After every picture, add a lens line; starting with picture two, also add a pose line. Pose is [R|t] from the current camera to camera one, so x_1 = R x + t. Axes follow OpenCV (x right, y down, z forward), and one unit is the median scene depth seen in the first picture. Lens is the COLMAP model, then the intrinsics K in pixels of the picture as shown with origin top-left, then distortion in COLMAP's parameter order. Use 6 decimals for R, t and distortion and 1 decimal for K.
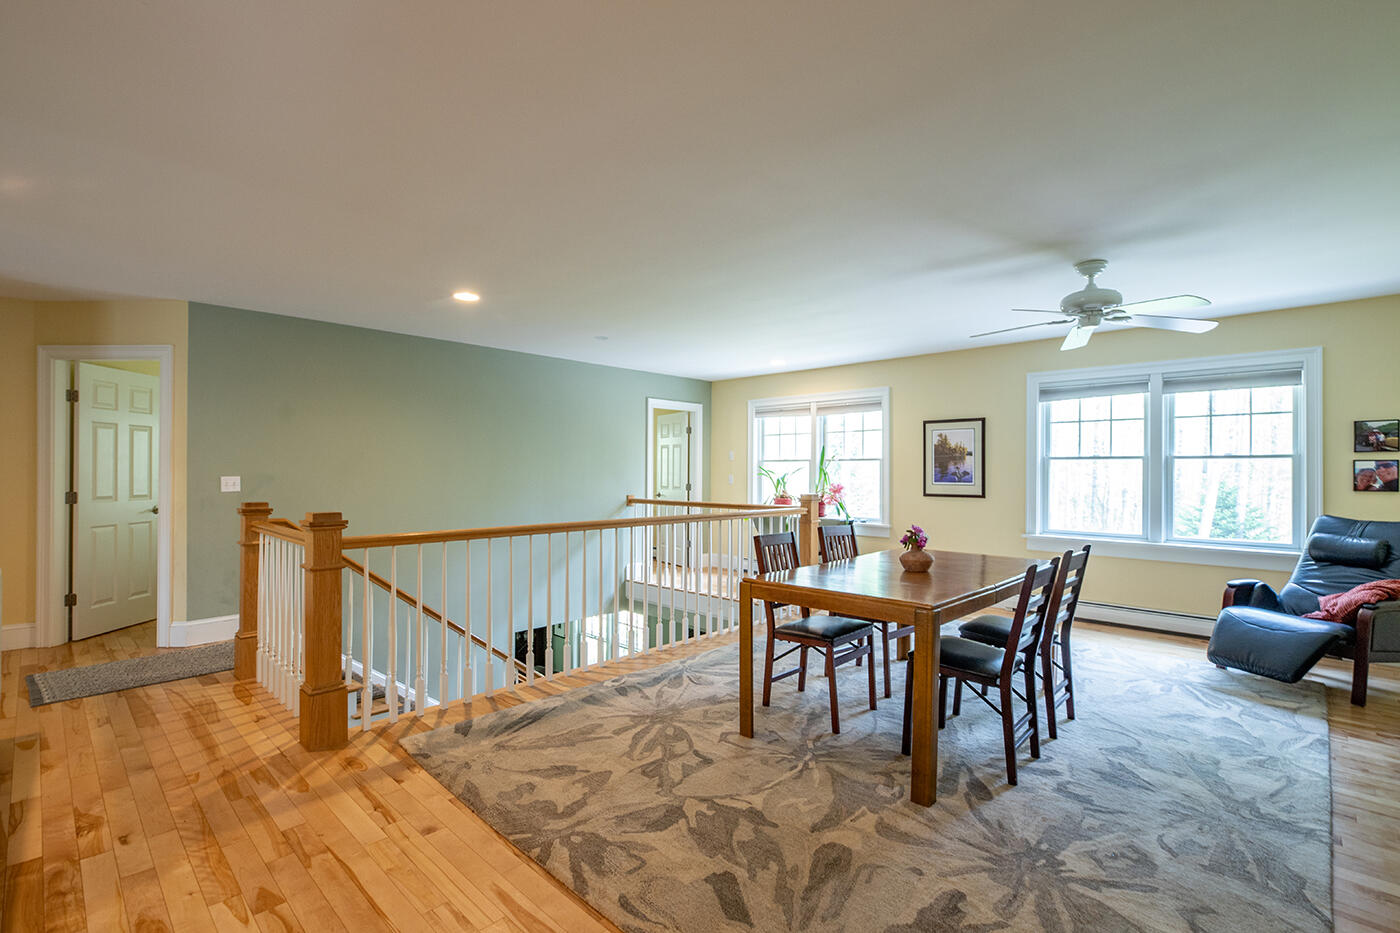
lens RADIAL K [[636.0, 0, 696.4], [0, 636.0, 467.7], [0, 0, 1]] dist [0.005823, 0.000160]
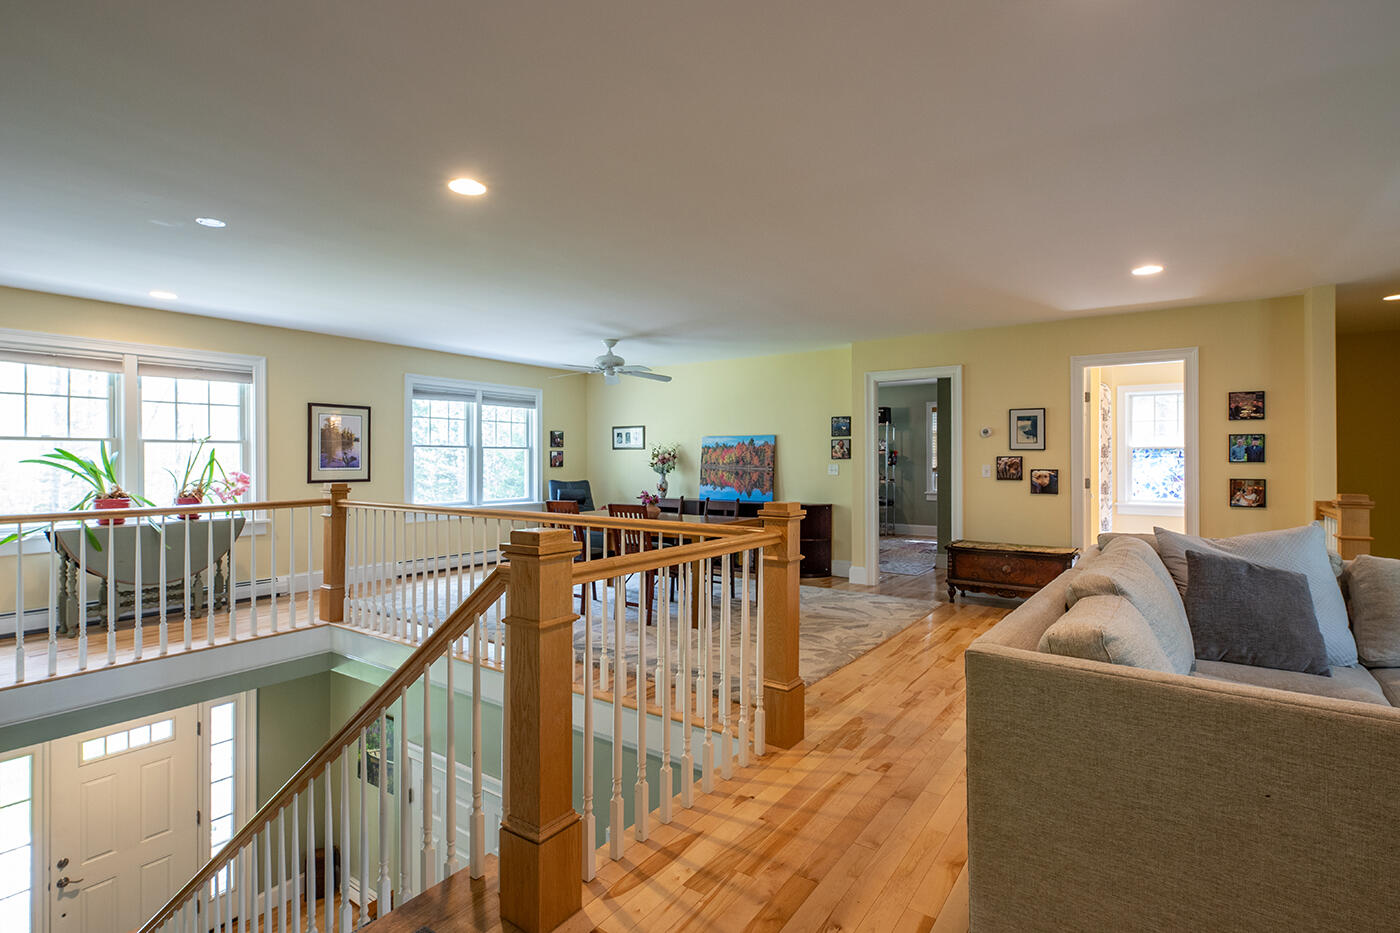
lens RADIAL K [[681.8, 0, 697.6], [0, 681.8, 462.1], [0, 0, 1]] dist [-0.003605, -0.000035]
pose [[-0.159352, -0.008768, 0.987183, -0.818618], [-0.007169, 0.999944, 0.007724, 0.002351], [-0.987196, -0.005846, -0.159406, 0.670259]]
